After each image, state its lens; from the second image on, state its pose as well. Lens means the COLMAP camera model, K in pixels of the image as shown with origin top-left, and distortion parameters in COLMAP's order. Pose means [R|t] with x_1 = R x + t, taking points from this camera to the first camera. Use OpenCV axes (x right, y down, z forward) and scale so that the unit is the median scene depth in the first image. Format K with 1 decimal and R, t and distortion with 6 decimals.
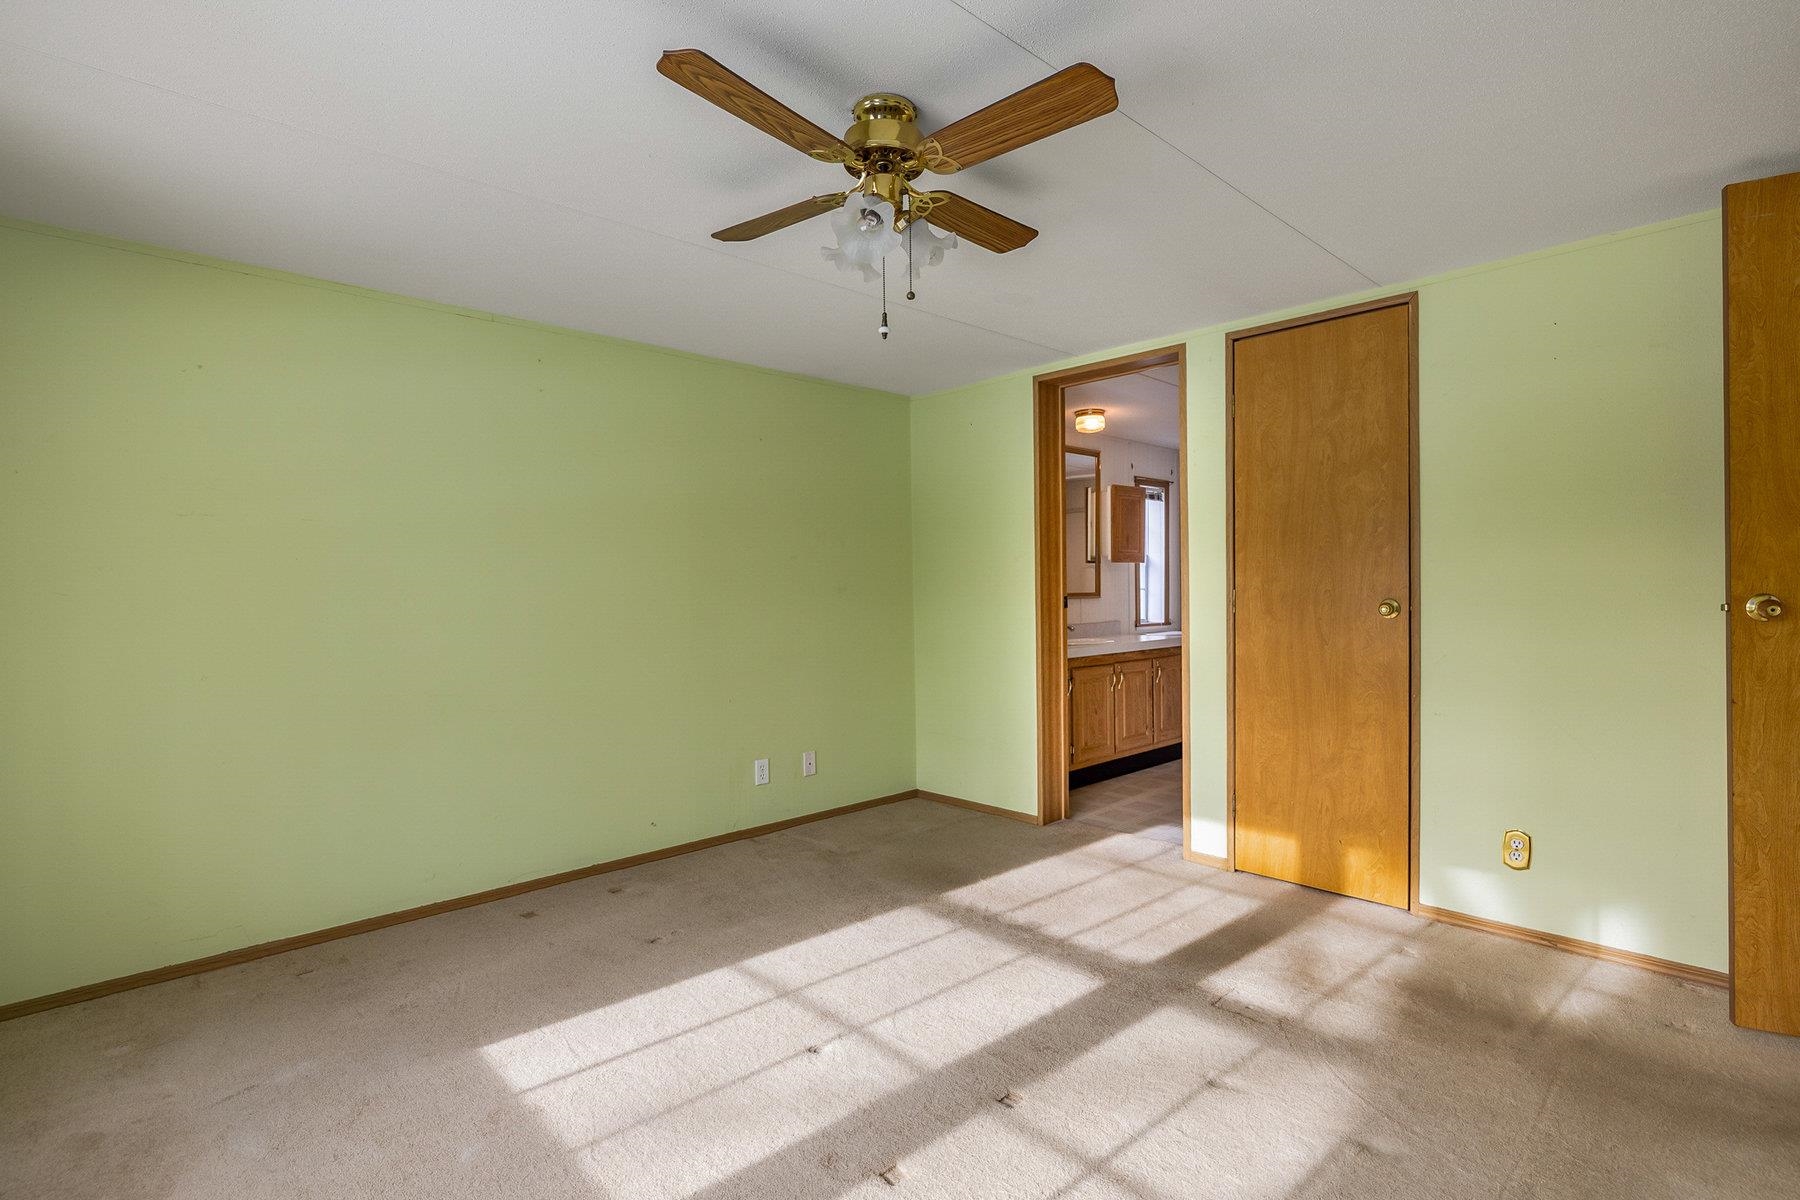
lens RADIAL K [[877.8, 0, 900.0], [0, 877.8, 600.0], [0, 0, 1]] dist [-0.000342, 0.000092]
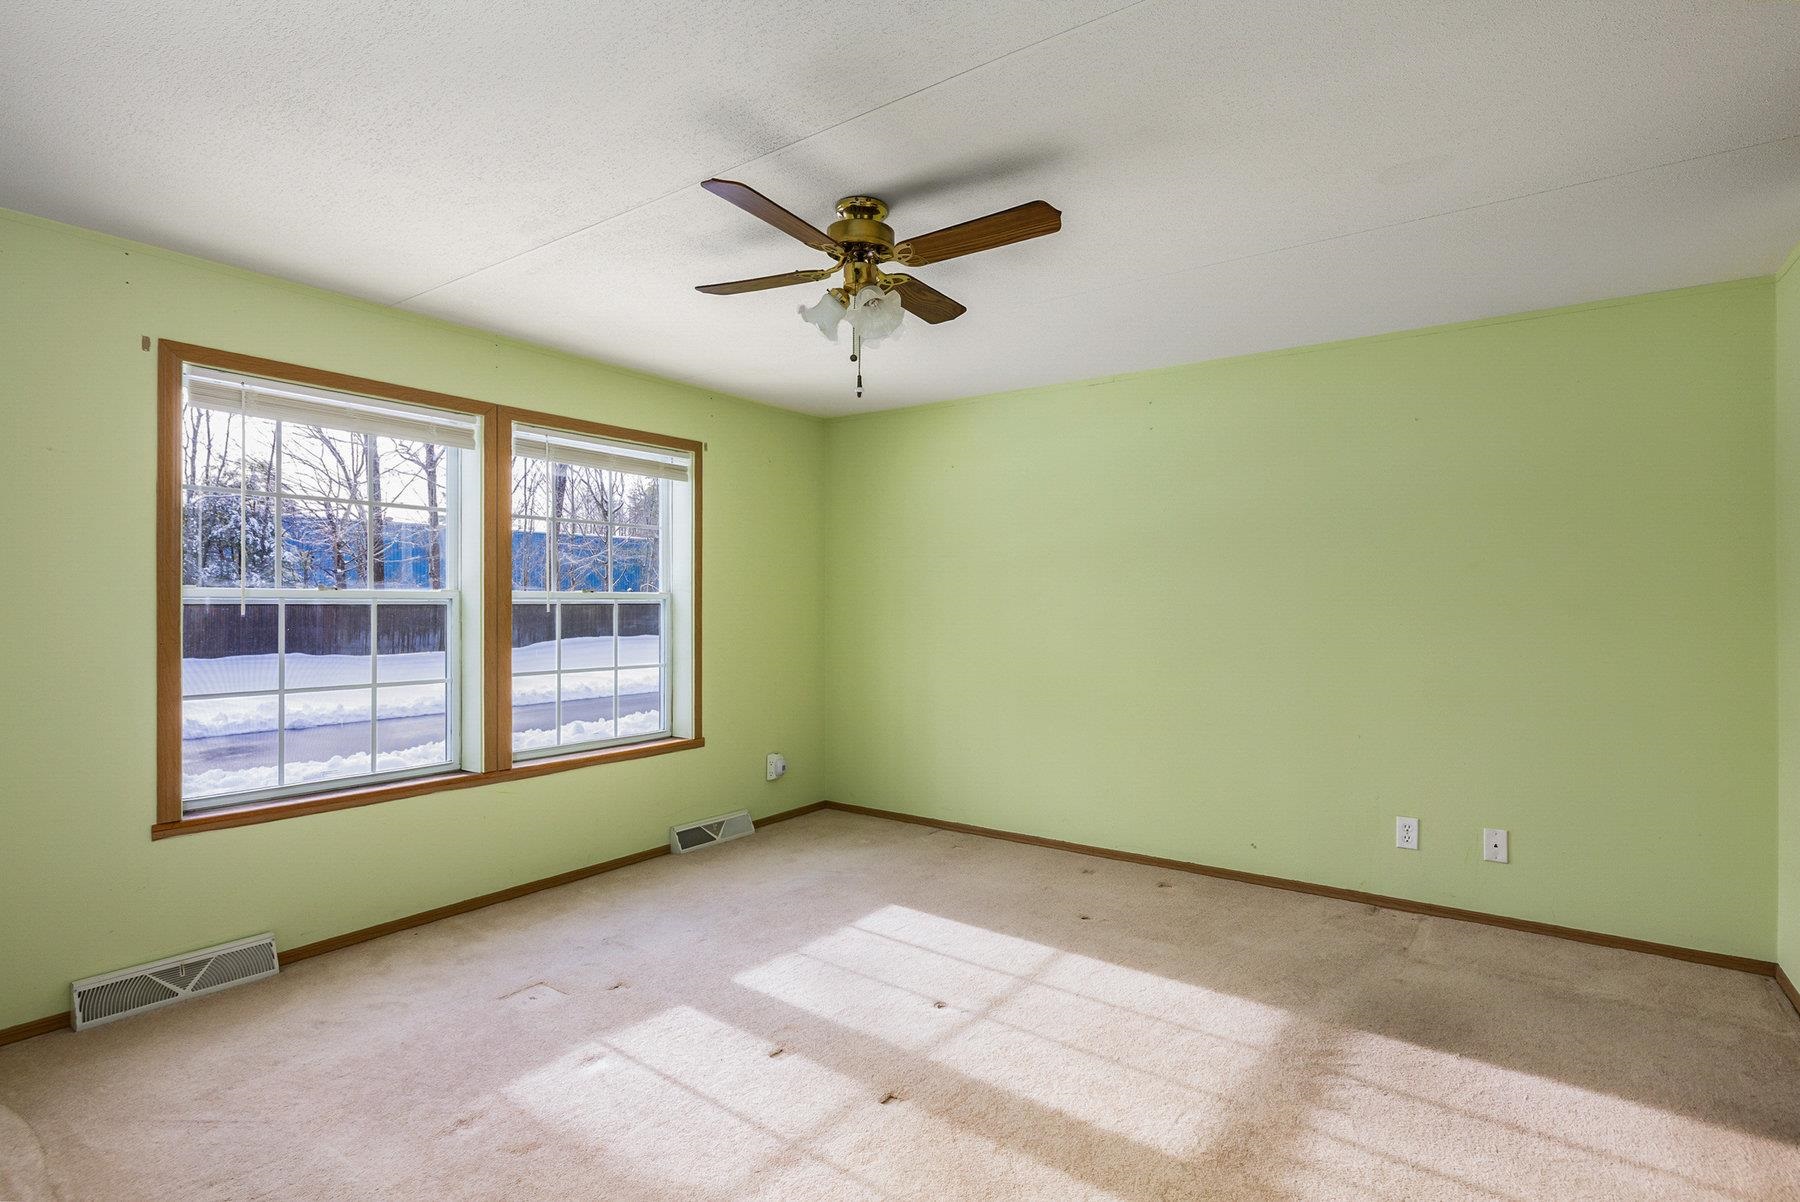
lens RADIAL K [[892.8, 0, 900.0], [0, 892.8, 601.0], [0, 0, 1]] dist [0.002098, 0.000062]
pose [[0.181819, 0.009308, -0.983288, 0.886728], [-0.020238, 0.999779, 0.005722, -0.018498], [0.983124, 0.018859, 0.181967, 0.617848]]
